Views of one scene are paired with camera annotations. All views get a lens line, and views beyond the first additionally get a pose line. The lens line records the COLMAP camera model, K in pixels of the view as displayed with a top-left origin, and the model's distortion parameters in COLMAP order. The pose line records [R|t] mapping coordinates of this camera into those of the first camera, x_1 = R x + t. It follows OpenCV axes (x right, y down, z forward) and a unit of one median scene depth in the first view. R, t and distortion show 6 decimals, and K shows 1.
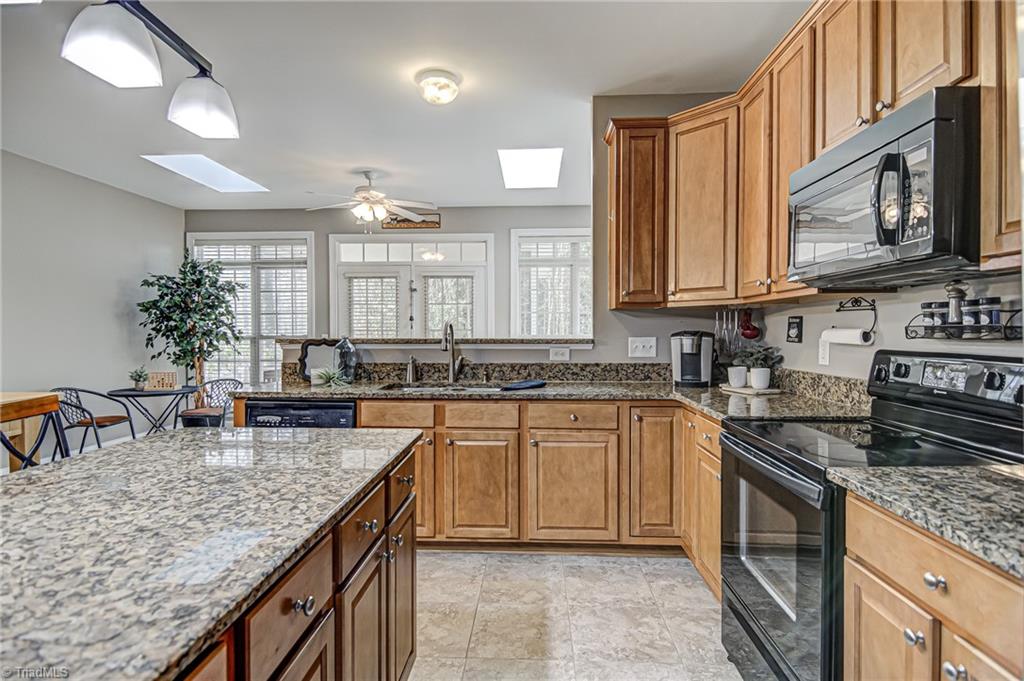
lens RADIAL K [[532.2, 0, 513.5], [0, 532.2, 338.7], [0, 0, 1]] dist [0.019749, -0.018563]
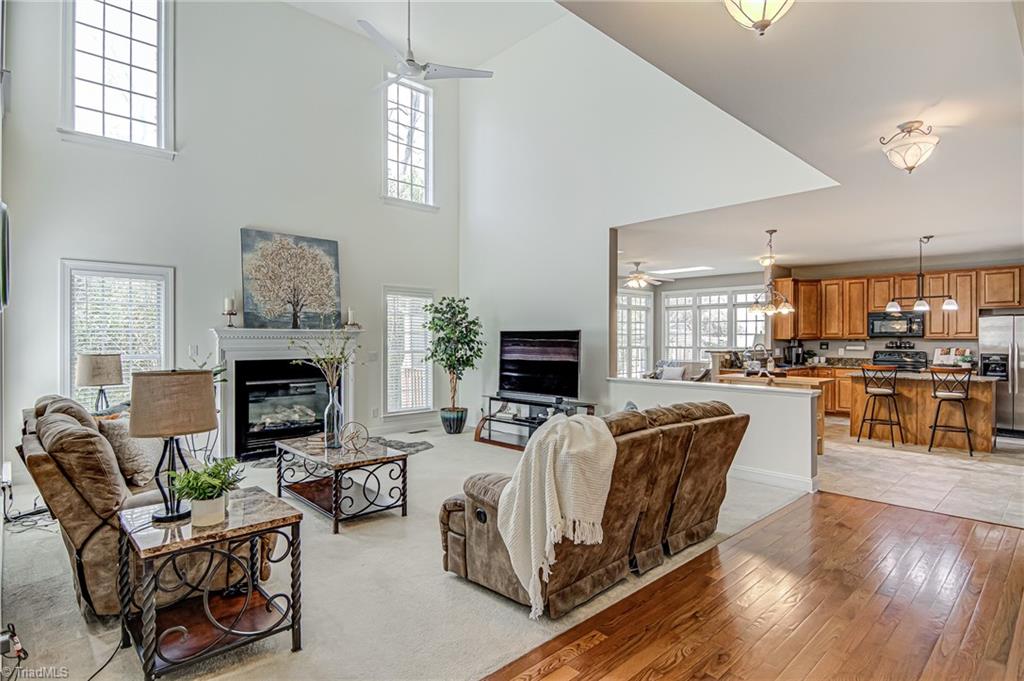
lens RADIAL K [[532.2, 0, 513.5], [0, 532.2, 338.7], [0, 0, 1]] dist [0.019749, -0.018563]
pose [[0.701133, -0.000539, 0.713030, -2.819351], [0.009456, 0.999919, -0.008543, -0.044533], [-0.712967, 0.012732, 0.701082, -0.012012]]
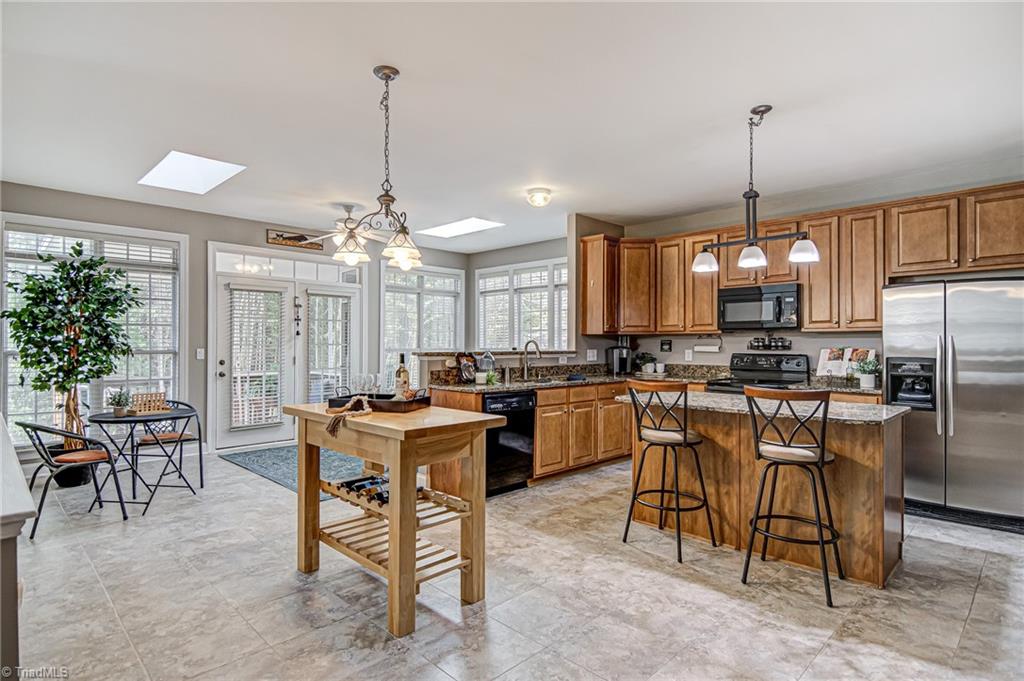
lens RADIAL K [[532.2, 0, 513.5], [0, 532.2, 338.7], [0, 0, 1]] dist [0.019749, -0.018563]
pose [[0.675190, 0.008927, 0.737589, -1.274061], [0.007867, 0.999783, -0.019302, -0.007437], [-0.737601, 0.018835, 0.674974, -0.028445]]
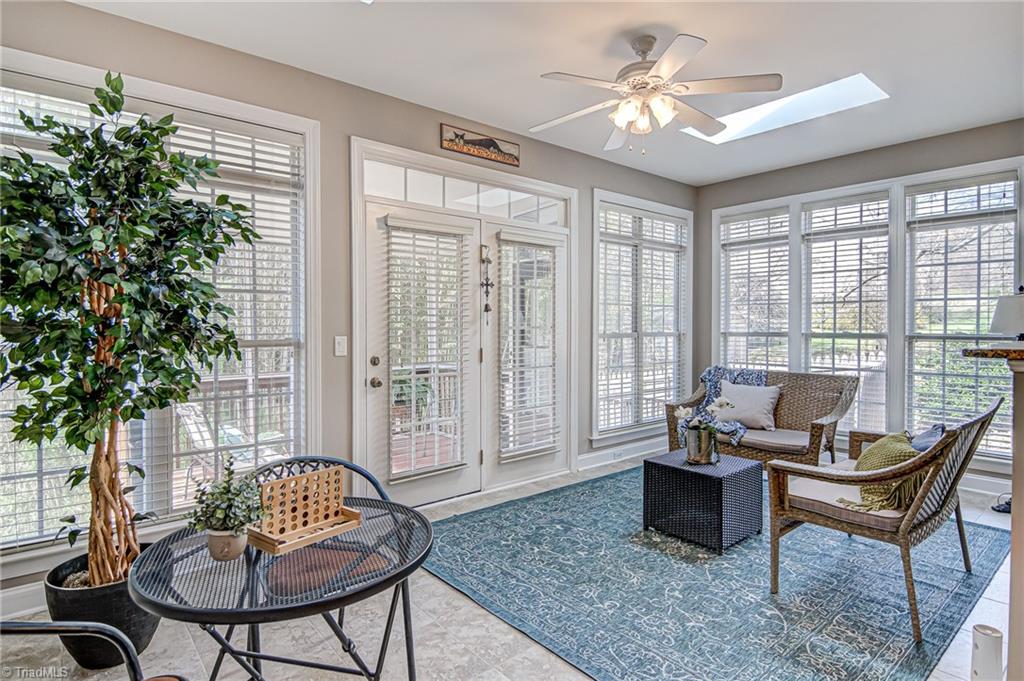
lens RADIAL K [[542.5, 0, 515.2], [0, 542.5, 329.4], [0, 0, 1]] dist [0.003381, -0.000391]
pose [[0.735599, -0.005194, 0.677398, -1.096793], [0.009249, 0.999954, -0.002377, -0.023219], [-0.677355, 0.008014, 0.735613, 0.996167]]
